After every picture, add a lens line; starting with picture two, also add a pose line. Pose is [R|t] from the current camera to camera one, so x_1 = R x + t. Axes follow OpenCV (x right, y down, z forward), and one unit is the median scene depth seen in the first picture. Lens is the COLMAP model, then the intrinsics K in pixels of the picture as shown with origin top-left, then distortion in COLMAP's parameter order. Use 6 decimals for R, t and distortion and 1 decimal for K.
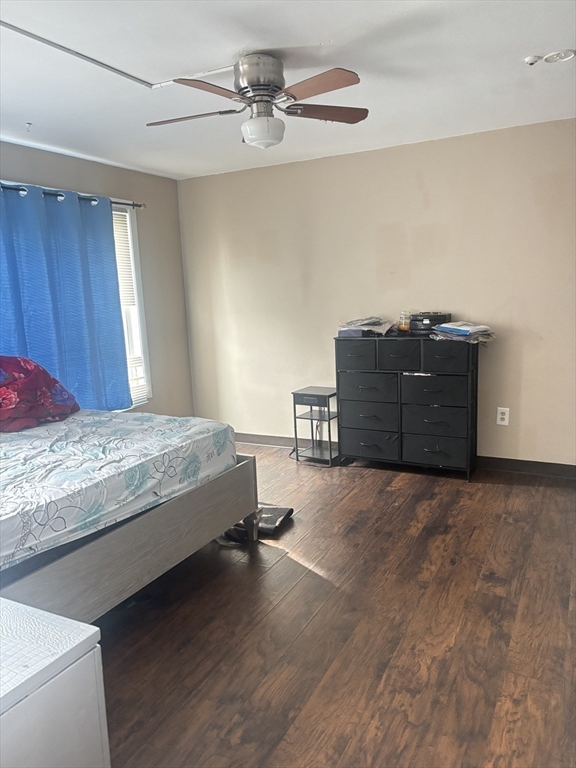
lens RADIAL K [[584.1, 0, 288.0], [0, 584.1, 384.0], [0, 0, 1]] dist [0.003234, -0.000481]
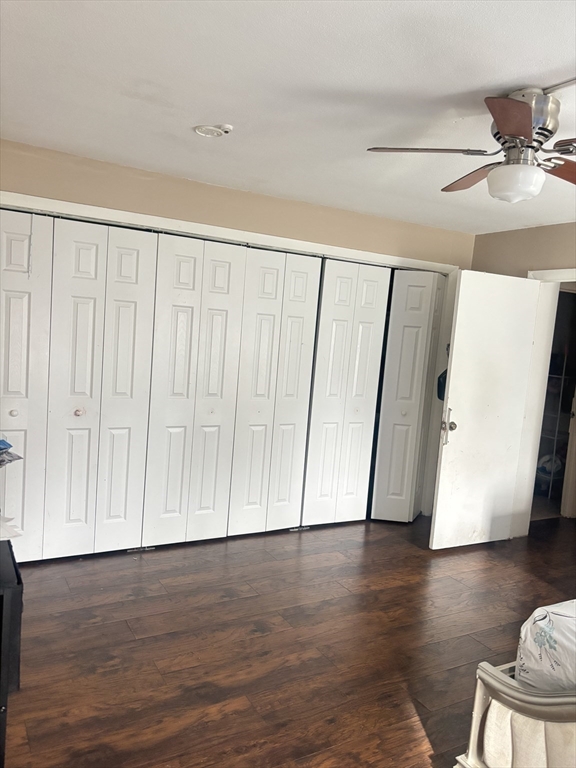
lens RADIAL K [[584.1, 0, 288.0], [0, 584.1, 384.0], [0, 0, 1]] dist [0.003234, -0.000481]
pose [[-0.845316, -0.074420, 0.529058, -0.183928], [0.048292, 0.975554, 0.214387, -0.276928], [-0.532079, 0.206774, -0.821058, 1.526481]]
